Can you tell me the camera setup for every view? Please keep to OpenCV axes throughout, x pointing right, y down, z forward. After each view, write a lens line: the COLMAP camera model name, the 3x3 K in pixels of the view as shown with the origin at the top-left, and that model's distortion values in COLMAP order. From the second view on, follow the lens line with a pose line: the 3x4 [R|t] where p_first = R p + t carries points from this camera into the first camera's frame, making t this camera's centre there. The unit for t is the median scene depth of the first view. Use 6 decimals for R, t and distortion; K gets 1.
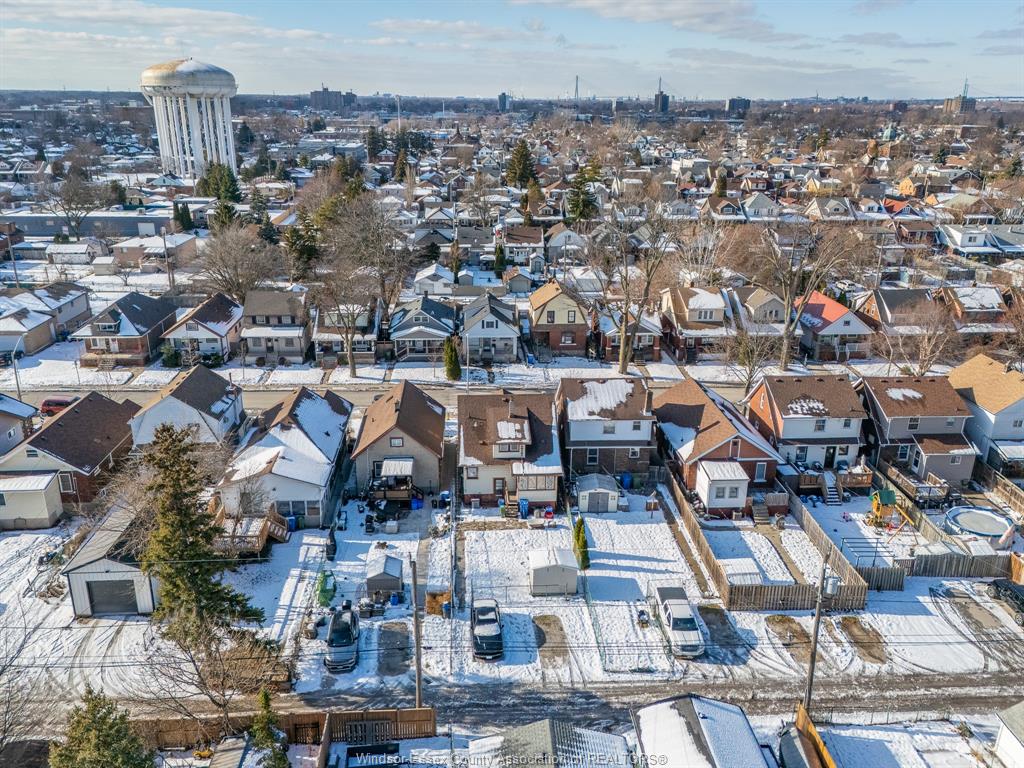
lens RADIAL K [[811.2, 0, 512.0], [0, 811.2, 384.0], [0, 0, 1]] dist [0.087550, -0.081313]
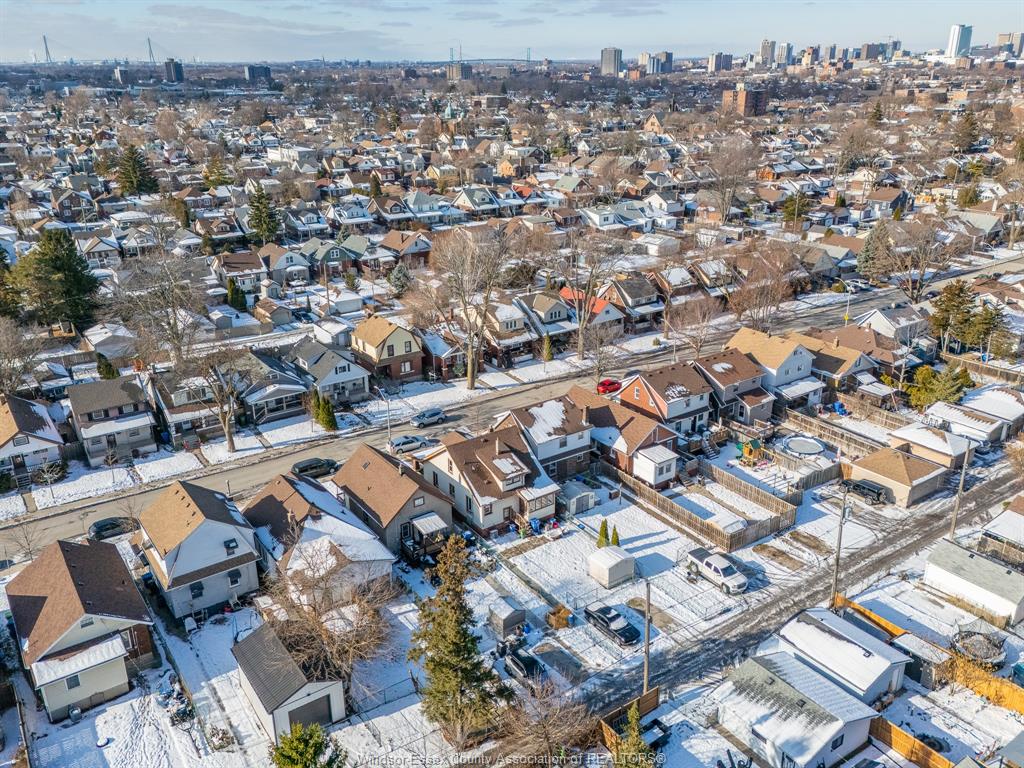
lens RADIAL K [[833.1, 0, 512.0], [0, 833.1, 384.0], [0, 0, 1]] dist [0.098813, -0.091944]
pose [[0.851381, -0.205469, 0.482631, -0.520344], [0.189723, 0.978419, 0.081861, -0.145619], [-0.489035, 0.021872, 0.871990, -0.051752]]
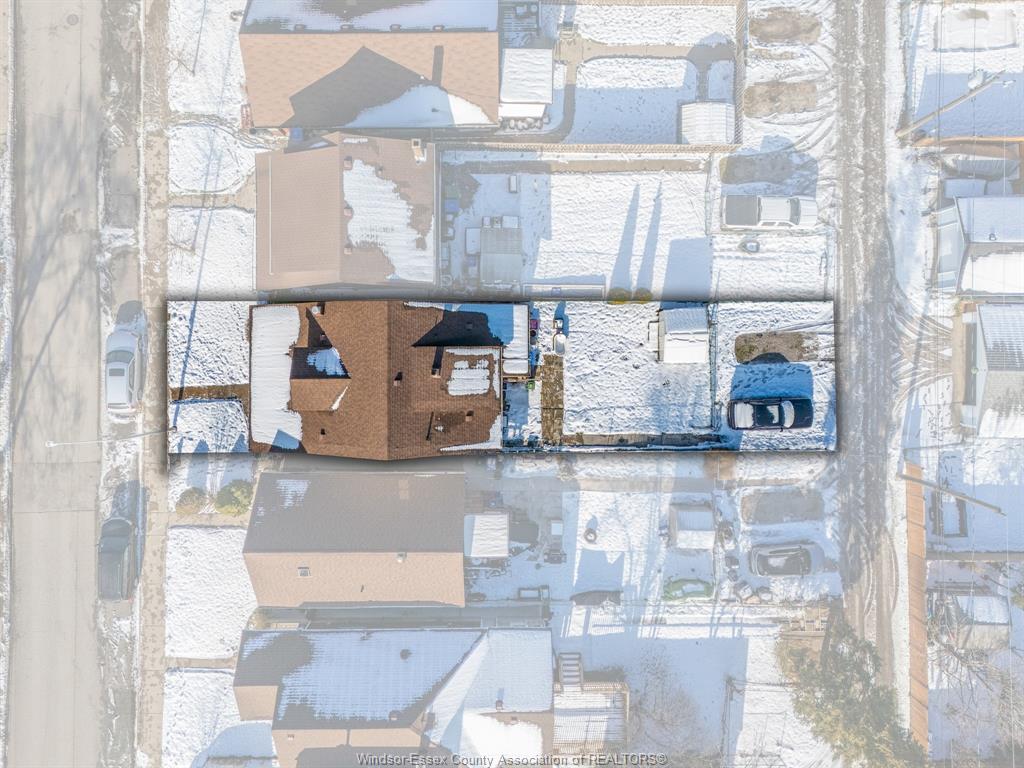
lens RADIAL K [[803.4, 0, 496.9], [0, 803.4, 343.5], [0, 0, 1]] dist [0.085487, -0.078919]
pose [[0.058217, -0.998304, -0.000100, 0.024213], [0.333837, 0.019374, 0.942432, -0.519631], [-0.940831, -0.054899, 0.334399, 0.717007]]
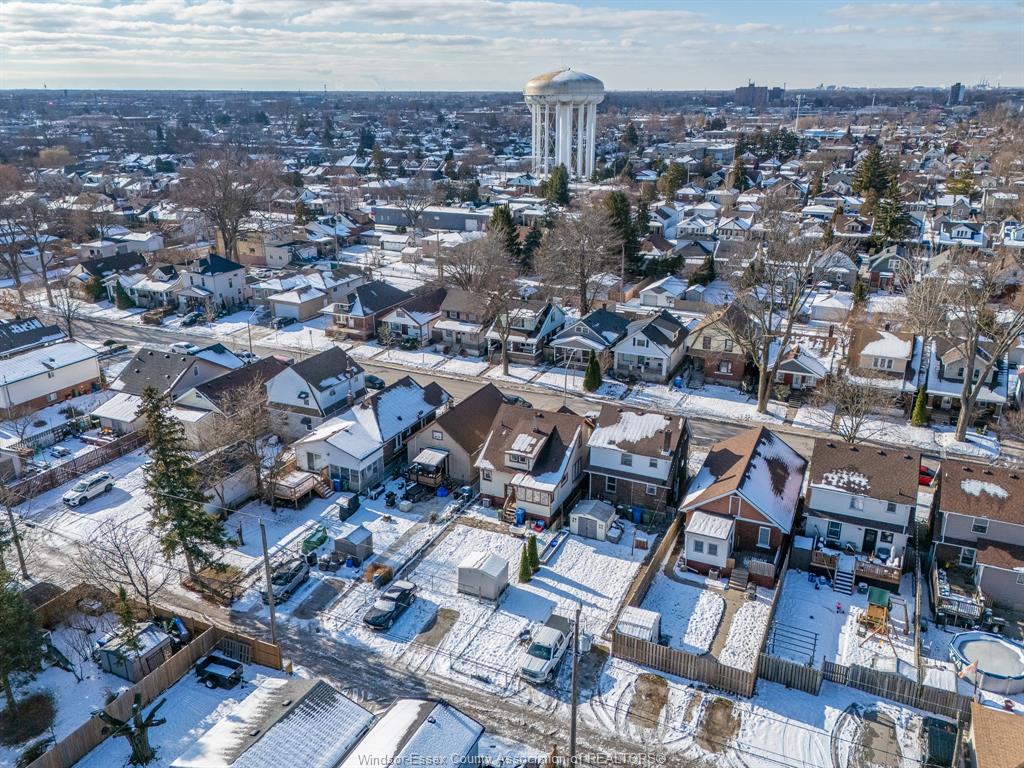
lens RADIAL K [[811.2, 0, 512.0], [0, 811.2, 384.0], [0, 0, 1]] dist [0.087550, -0.081313]
pose [[0.878323, 0.149990, -0.453930, 0.431935], [-0.147180, 0.988228, 0.041753, -0.059289], [0.454848, 0.030137, 0.890059, 0.030644]]
